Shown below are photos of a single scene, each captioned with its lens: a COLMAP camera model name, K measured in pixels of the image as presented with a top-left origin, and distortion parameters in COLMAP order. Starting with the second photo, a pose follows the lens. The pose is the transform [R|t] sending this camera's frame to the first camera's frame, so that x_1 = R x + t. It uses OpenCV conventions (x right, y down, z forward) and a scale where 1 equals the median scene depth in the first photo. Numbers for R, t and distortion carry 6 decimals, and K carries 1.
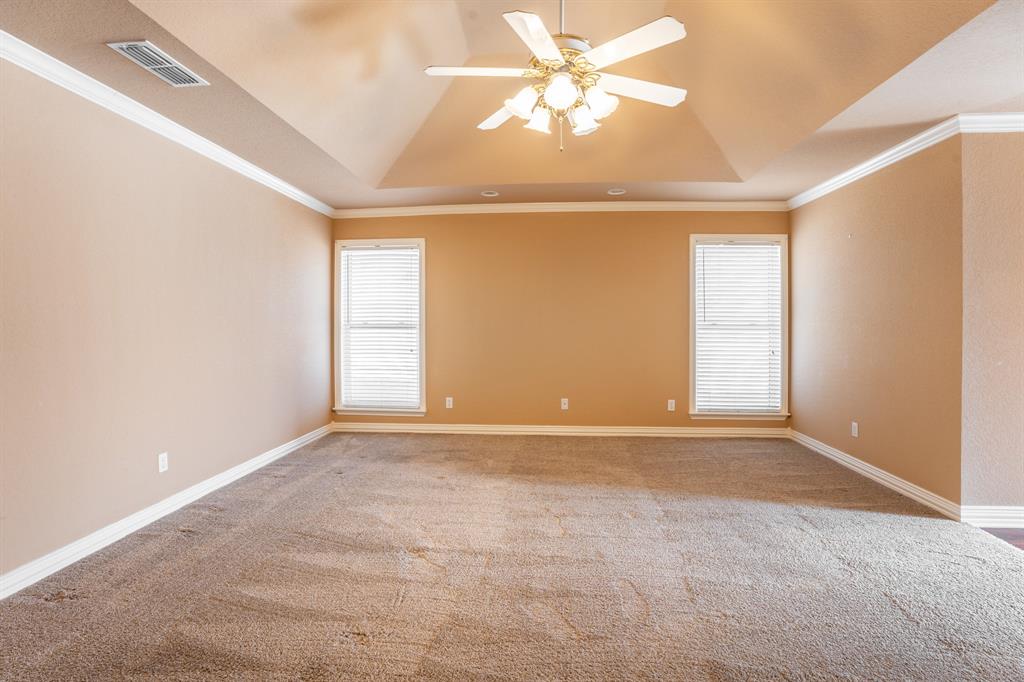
lens RADIAL K [[476.4, 0, 509.7], [0, 476.4, 322.8], [0, 0, 1]] dist [-0.063122, 0.016370]
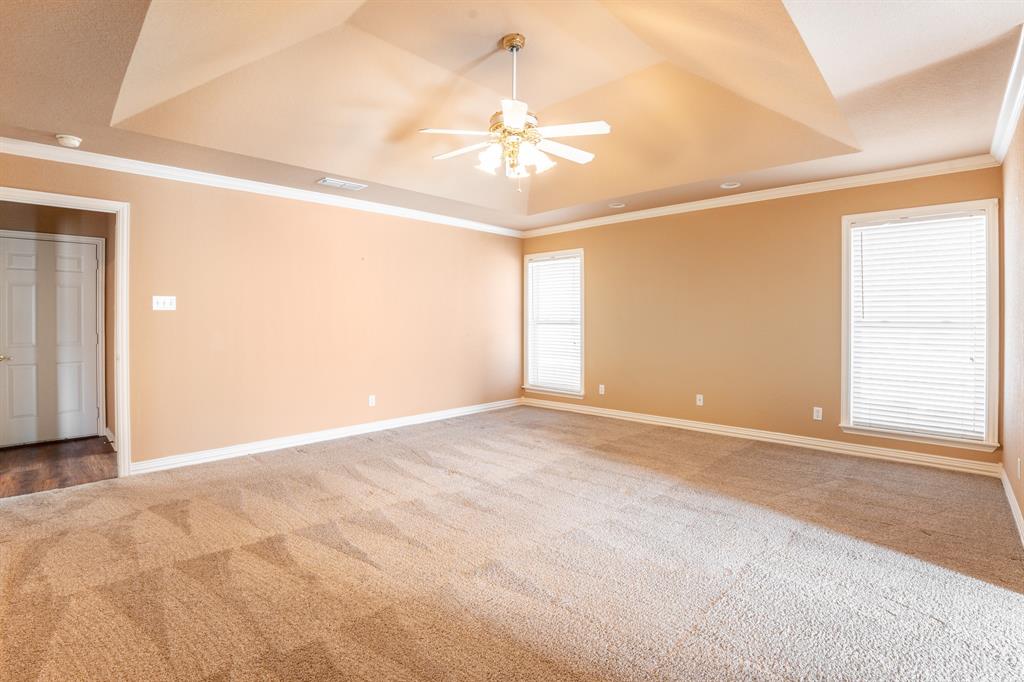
lens RADIAL K [[476.4, 0, 511.8], [0, 476.4, 318.4], [0, 0, 1]] dist [-0.063122, 0.016370]
pose [[0.777944, -0.002393, -0.628329, 0.453331], [-0.000442, 0.999990, -0.004356, 0.001791], [0.628333, 0.003667, 0.777936, -0.029105]]
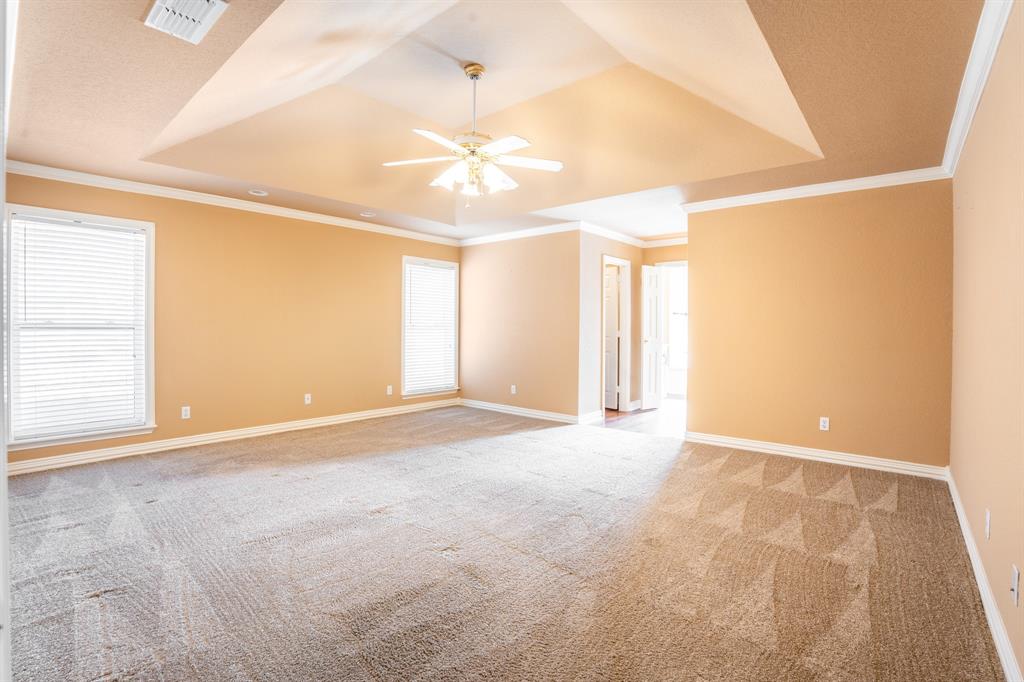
lens RADIAL K [[476.4, 0, 497.9], [0, 476.4, 330.4], [0, 0, 1]] dist [-0.063122, 0.016370]
pose [[0.608545, -0.004270, 0.793508, -0.492902], [-0.008951, 0.999885, 0.012245, -0.001588], [-0.793469, -0.014554, 0.608437, 0.008962]]
